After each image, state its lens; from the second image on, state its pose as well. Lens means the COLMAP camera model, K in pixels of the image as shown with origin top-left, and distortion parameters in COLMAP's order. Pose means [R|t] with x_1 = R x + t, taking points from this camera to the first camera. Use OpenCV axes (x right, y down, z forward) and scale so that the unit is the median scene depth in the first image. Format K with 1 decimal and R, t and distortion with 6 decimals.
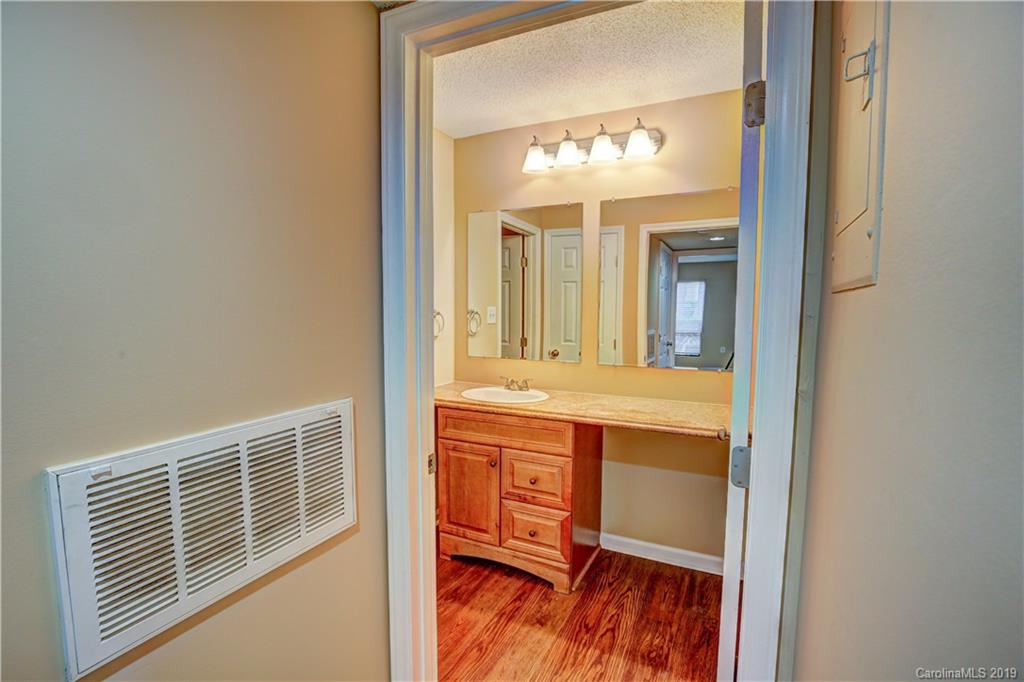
lens RADIAL K [[475.1, 0, 507.4], [0, 475.1, 342.0], [0, 0, 1]] dist [-0.026519, 0.000780]
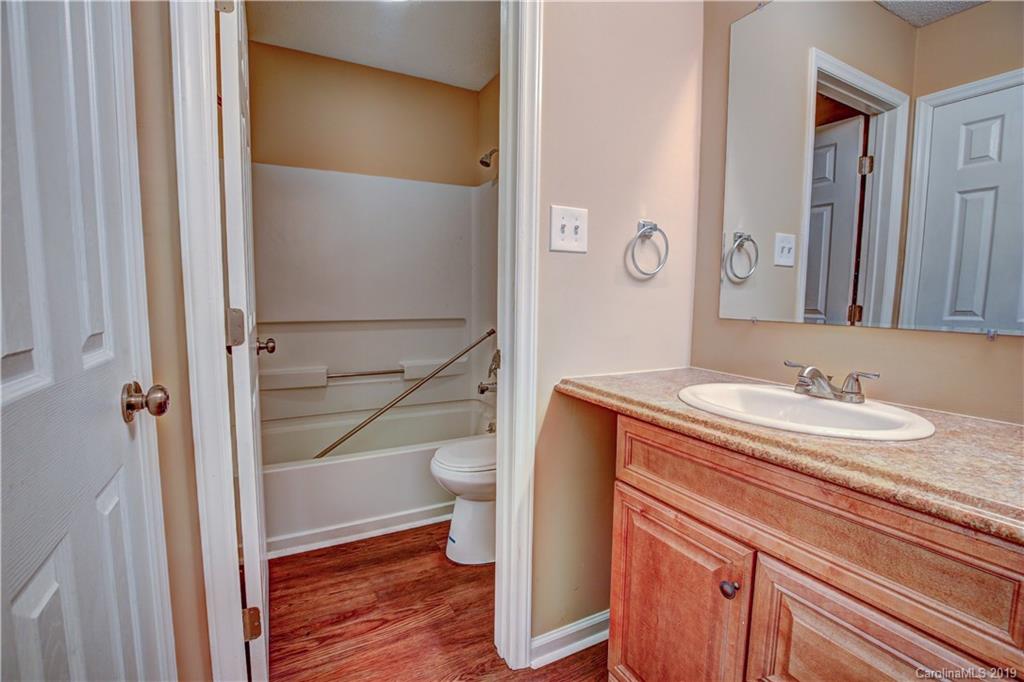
lens RADIAL K [[475.1, 0, 507.4], [0, 475.1, 342.0], [0, 0, 1]] dist [-0.026519, 0.000780]
pose [[0.822435, 0.062802, -0.565381, 0.020293], [-0.050094, 0.998022, 0.037990, 0.057466], [0.566649, -0.002922, 0.823954, 0.569226]]
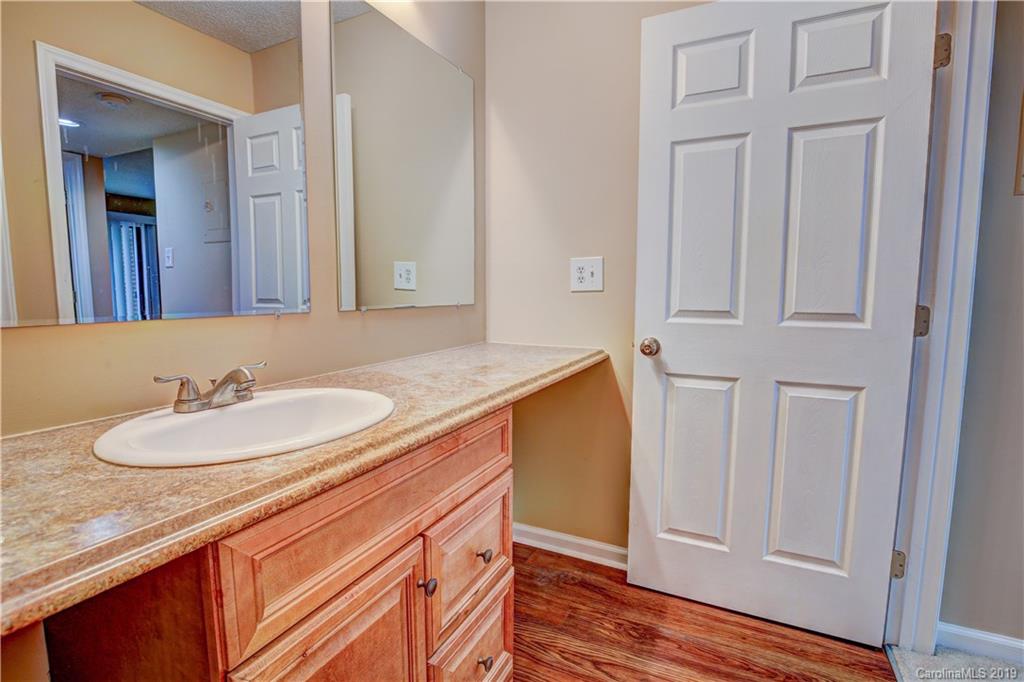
lens RADIAL K [[475.1, 0, 507.4], [0, 475.1, 342.0], [0, 0, 1]] dist [-0.026519, 0.000780]
pose [[0.001314, -0.104756, 0.994497, -0.341597], [0.073316, 0.991832, 0.104379, 0.040326], [-0.997308, 0.072775, 0.008984, 0.873834]]
